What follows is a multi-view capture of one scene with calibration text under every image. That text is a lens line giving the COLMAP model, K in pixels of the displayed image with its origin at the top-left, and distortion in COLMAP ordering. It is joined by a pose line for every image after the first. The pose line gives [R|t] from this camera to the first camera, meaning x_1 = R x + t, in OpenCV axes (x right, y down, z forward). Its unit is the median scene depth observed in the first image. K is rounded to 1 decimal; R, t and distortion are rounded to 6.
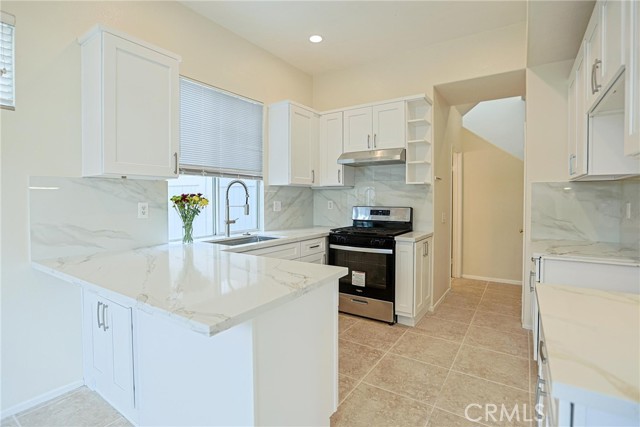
lens RADIAL K [[311.8, 0, 317.4], [0, 311.8, 203.6], [0, 0, 1]] dist [-0.027633, 0.000943]
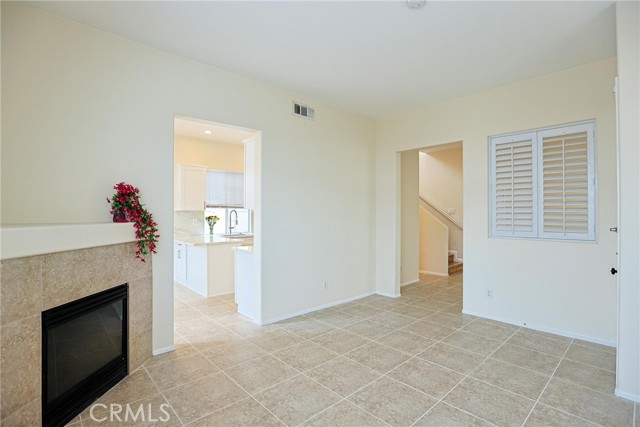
lens RADIAL K [[305.0, 0, 316.8], [0, 305.0, 213.2], [0, 0, 1]] dist [-0.031653, 0.000322]
pose [[0.969723, 0.000019, -0.244206, 0.907429], [-0.004545, 0.999828, -0.017971, -0.011400], [0.244164, 0.018537, 0.969557, -1.069915]]
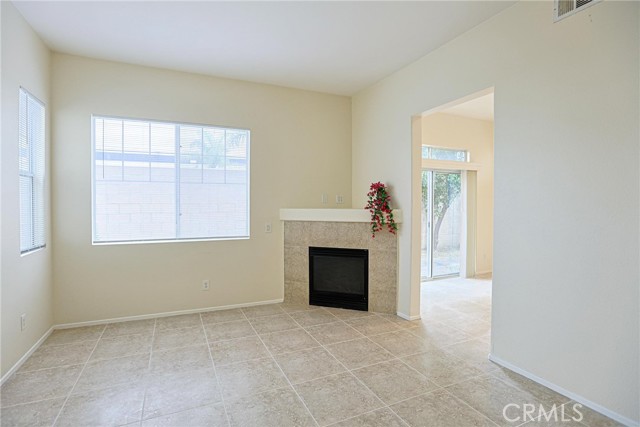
lens RADIAL K [[314.9, 0, 320.9], [0, 314.9, 206.4], [0, 0, 1]] dist [-0.032176, 0.021929]
pose [[-0.510875, 0.001869, -0.859653, 1.404245], [-0.016298, 0.999797, 0.011859, -0.021481], [0.859500, 0.020069, -0.510741, 0.089423]]
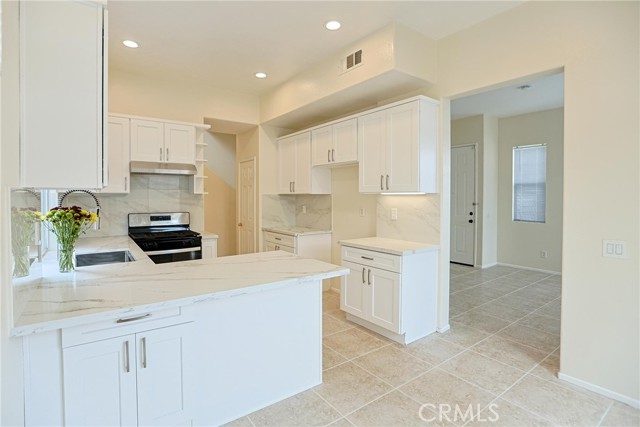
lens RADIAL K [[314.9, 0, 320.9], [0, 314.9, 206.4], [0, 0, 1]] dist [-0.032176, 0.021929]
pose [[0.335334, -0.025651, 0.941750, -0.756287], [0.012921, 0.999660, 0.022628, -0.035619], [-0.942011, 0.004580, 0.335552, 0.109491]]
